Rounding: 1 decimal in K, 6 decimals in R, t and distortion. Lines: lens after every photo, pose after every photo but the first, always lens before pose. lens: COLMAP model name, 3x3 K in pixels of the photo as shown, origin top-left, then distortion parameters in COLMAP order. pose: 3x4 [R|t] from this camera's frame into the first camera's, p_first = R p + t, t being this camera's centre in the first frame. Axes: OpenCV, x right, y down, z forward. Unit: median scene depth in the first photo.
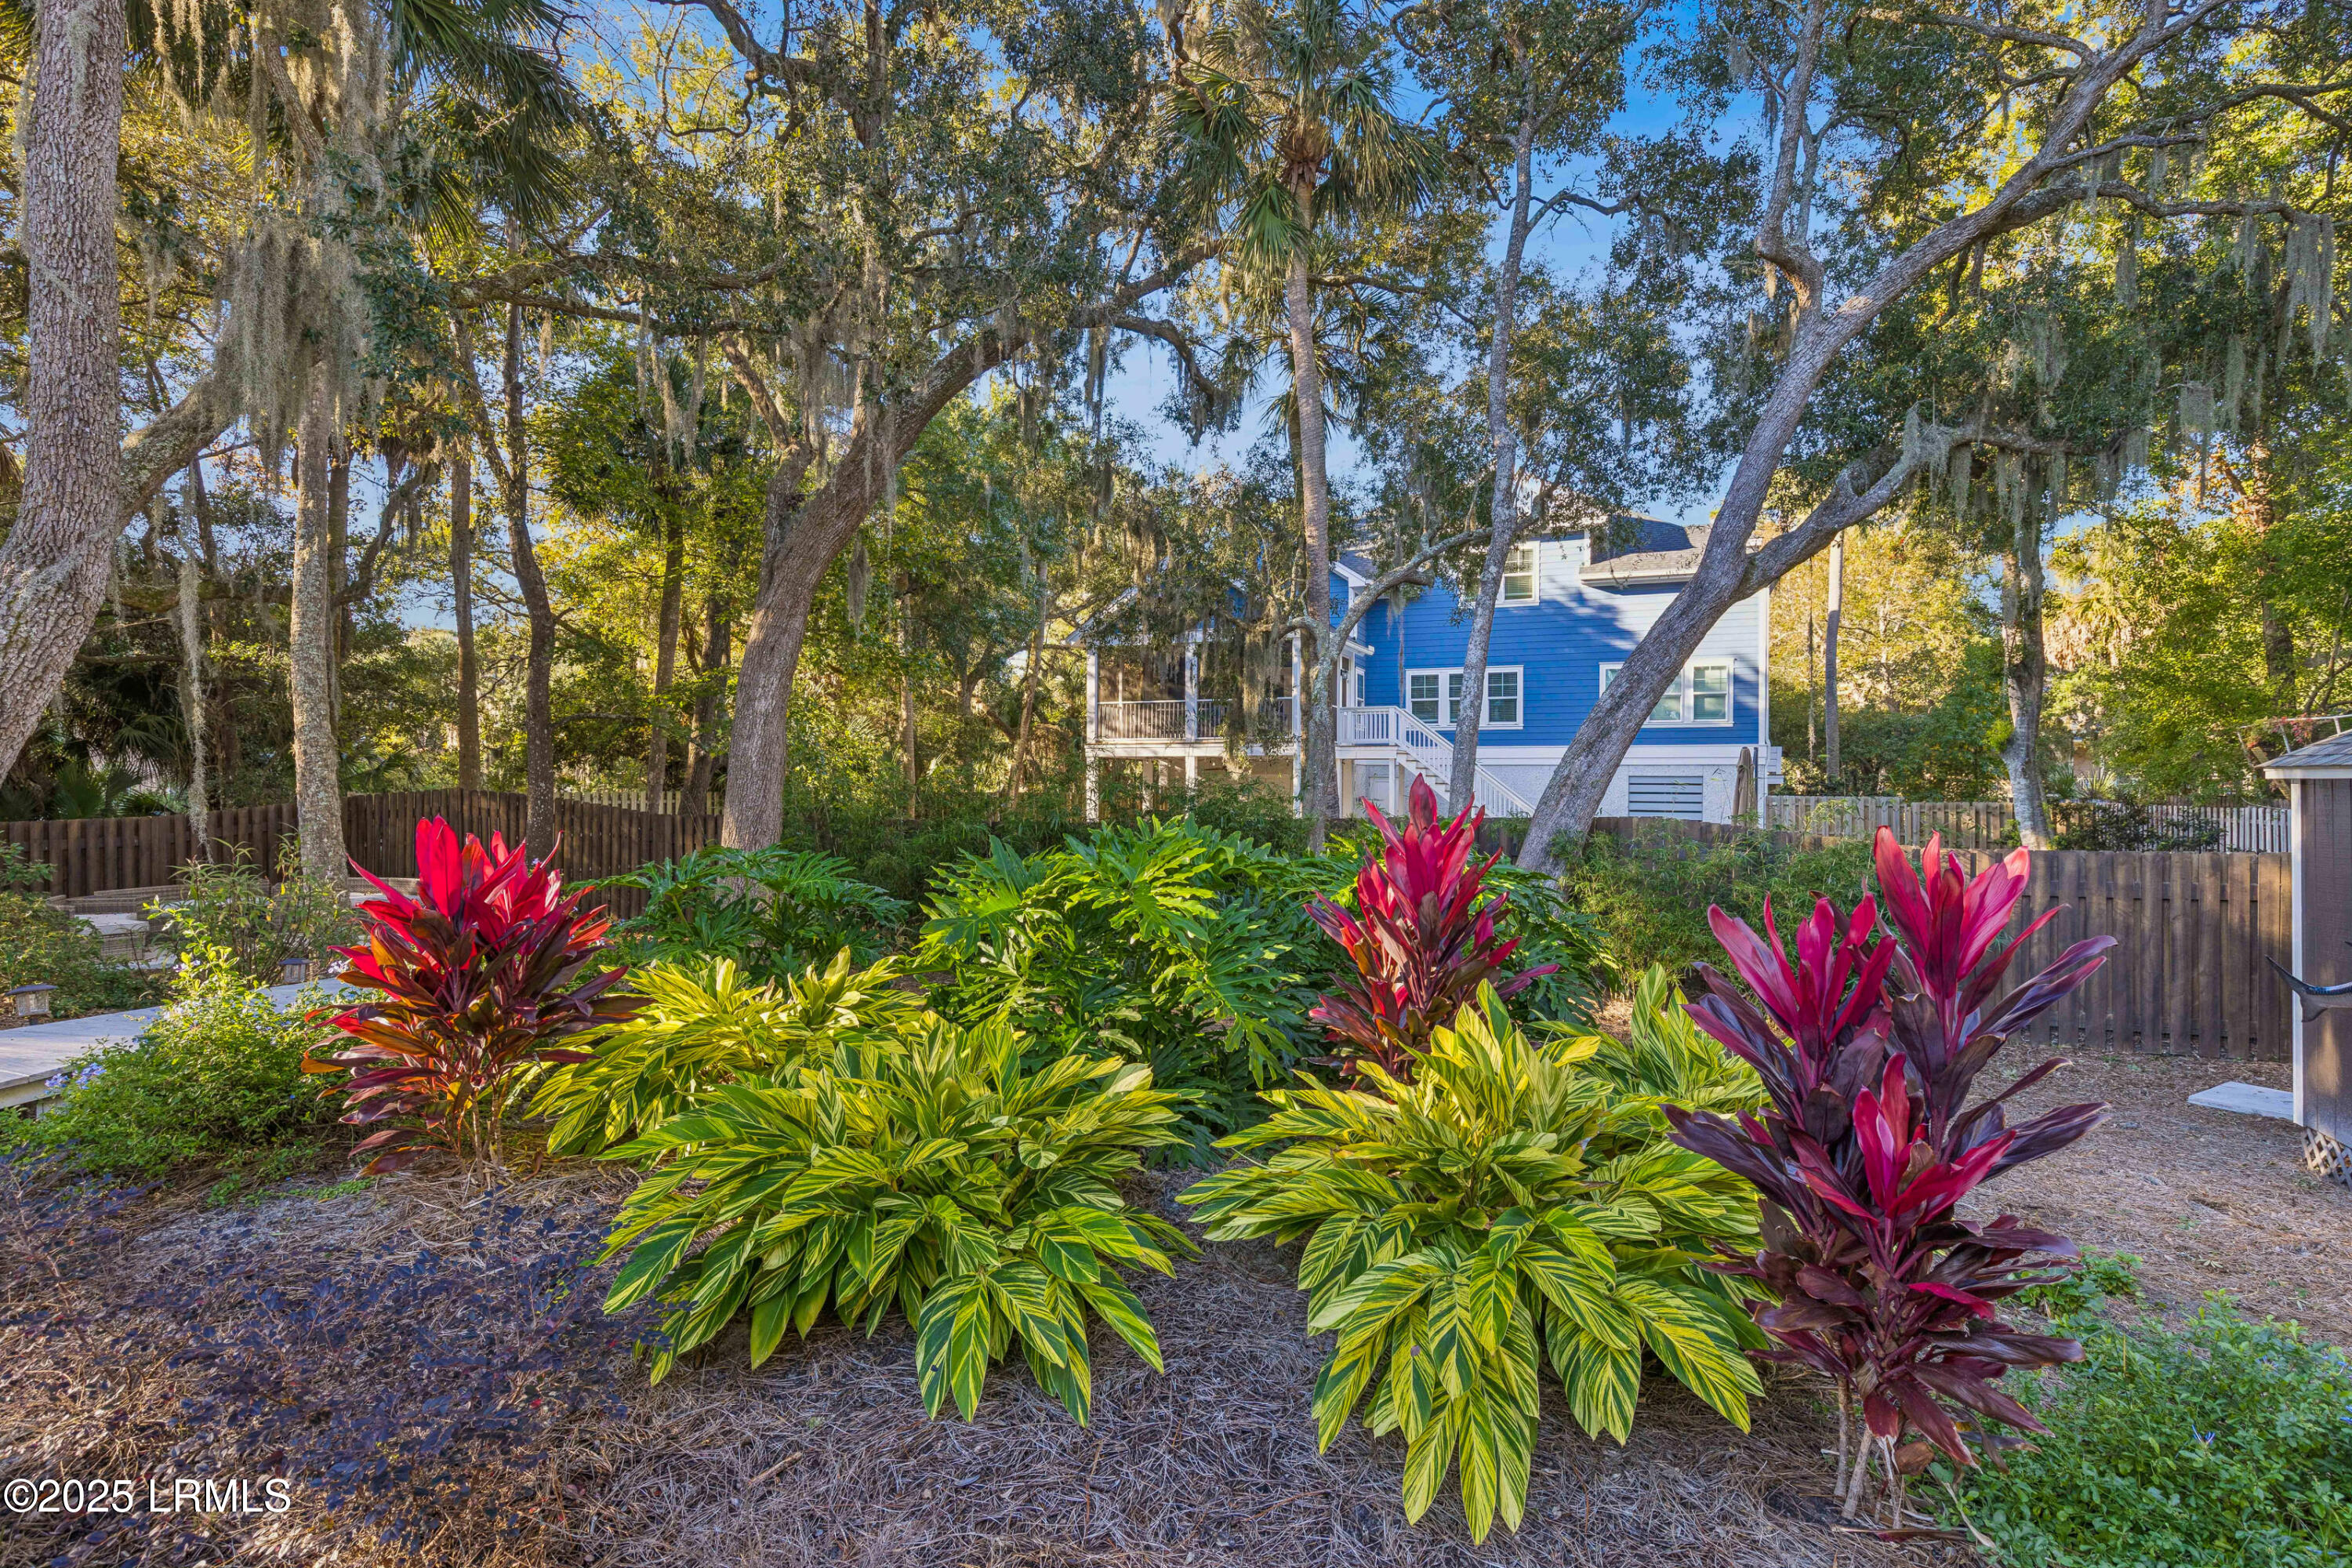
lens RADIAL K [[1217.3, 0, 1171.6], [0, 1217.3, 787.3], [0, 0, 1]] dist [-0.000372, -0.000060]
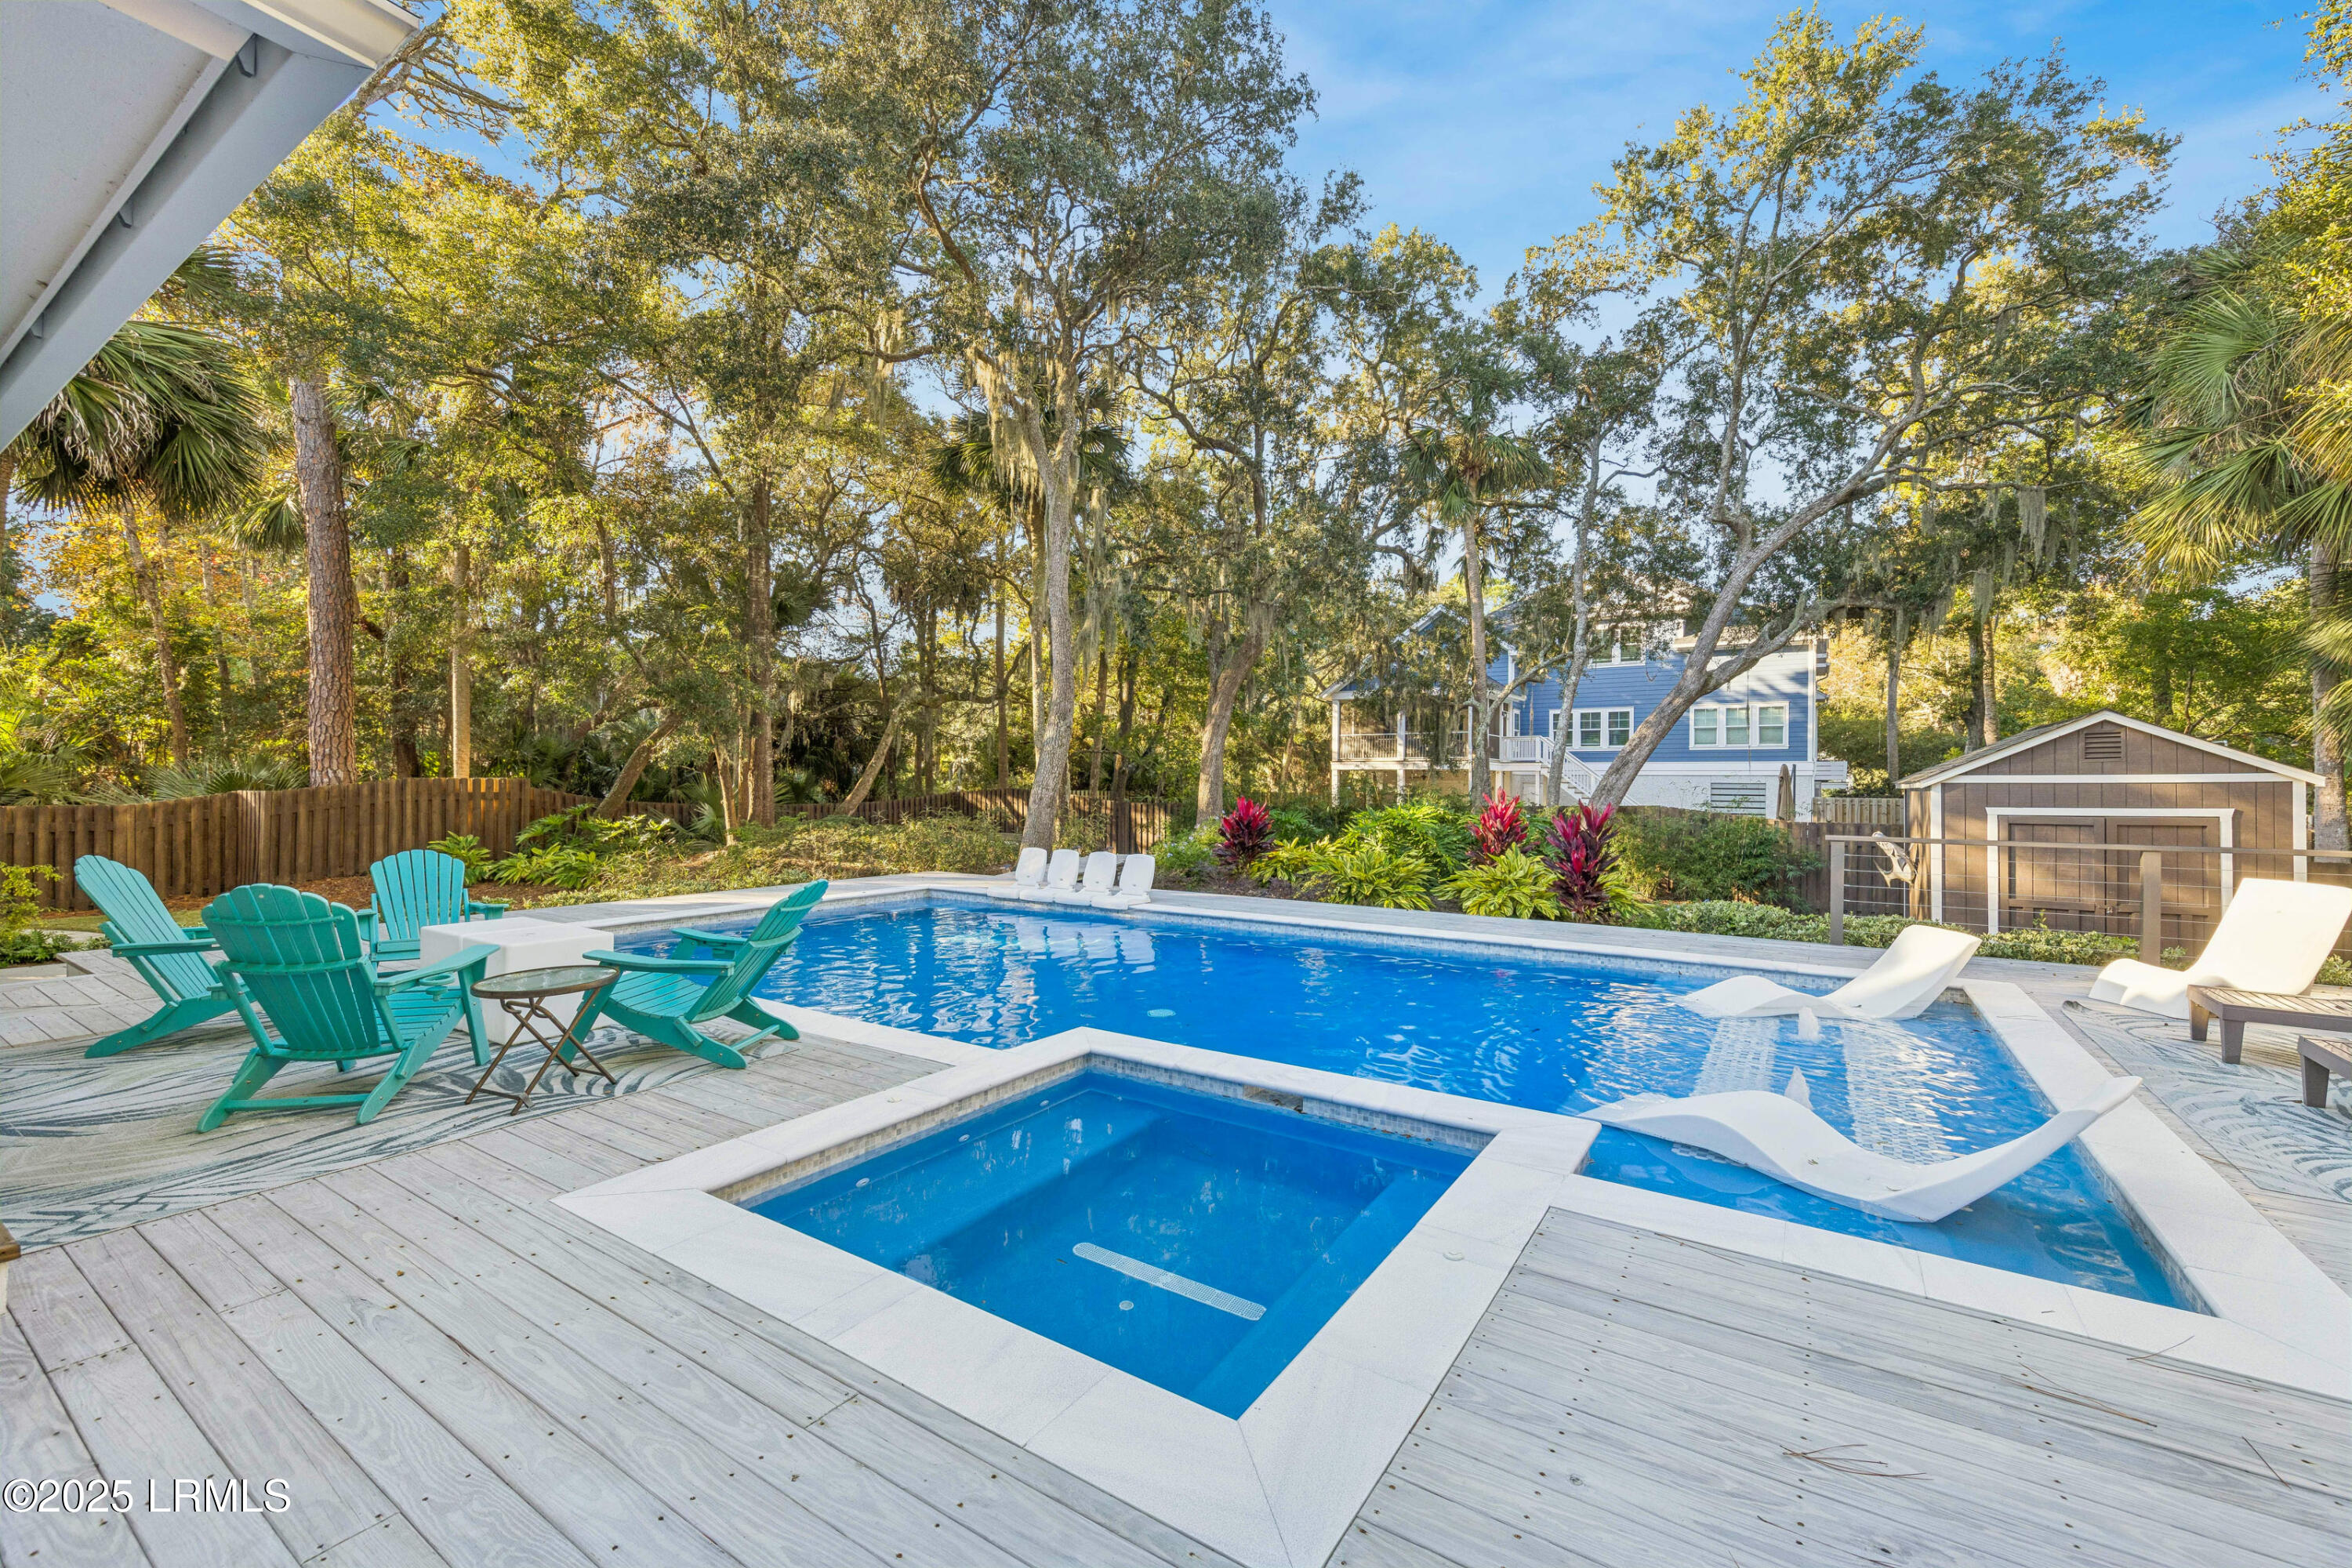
lens RADIAL K [[973.8, 0, 1168.5], [0, 973.8, 777.1], [0, 0, 1]] dist [0.002003, -0.000053]
pose [[0.979533, 0.004158, -0.201241, -0.021850], [-0.006332, 0.999928, -0.010160, -0.000606], [0.201185, 0.011226, 0.979489, -0.258892]]
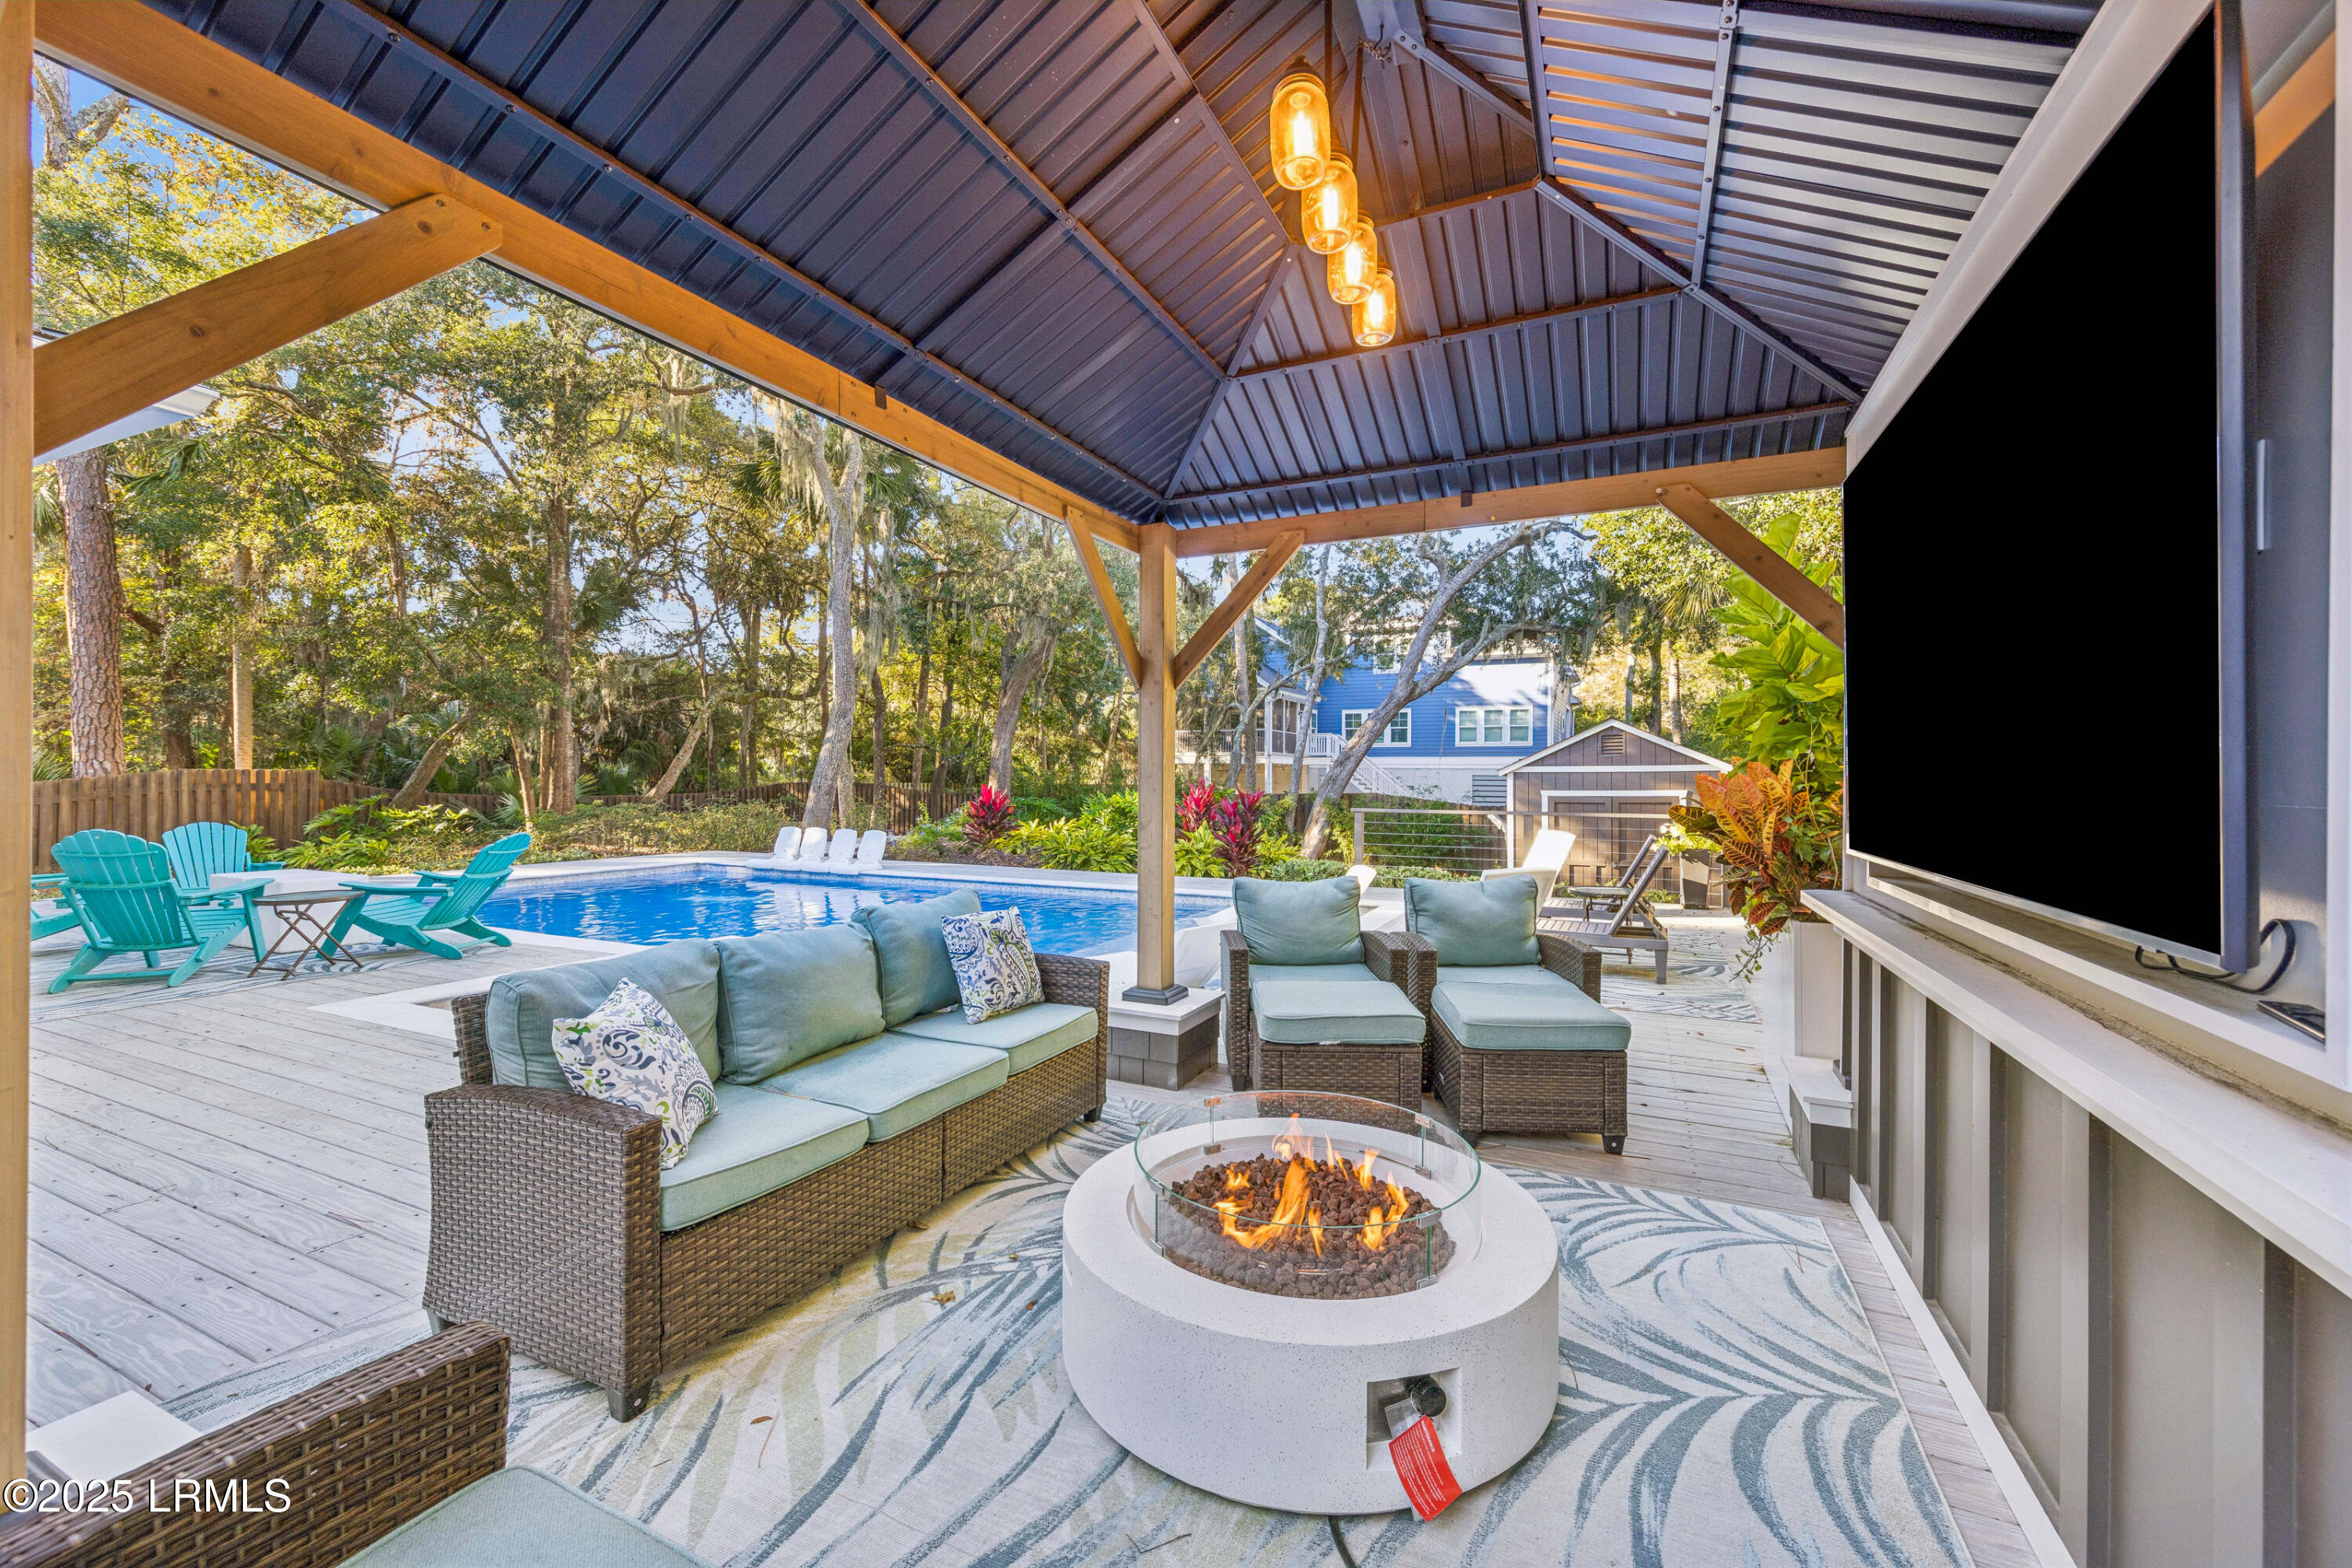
lens RADIAL K [[951.9, 0, 1174.4], [0, 951.9, 775.6], [0, 0, 1]] dist [-0.000025, 0.000900]
pose [[0.998422, 0.004240, -0.055993, 0.041609], [-0.004621, 0.999967, -0.006671, 0.001544], [0.055963, 0.006919, 0.998409, -0.317092]]
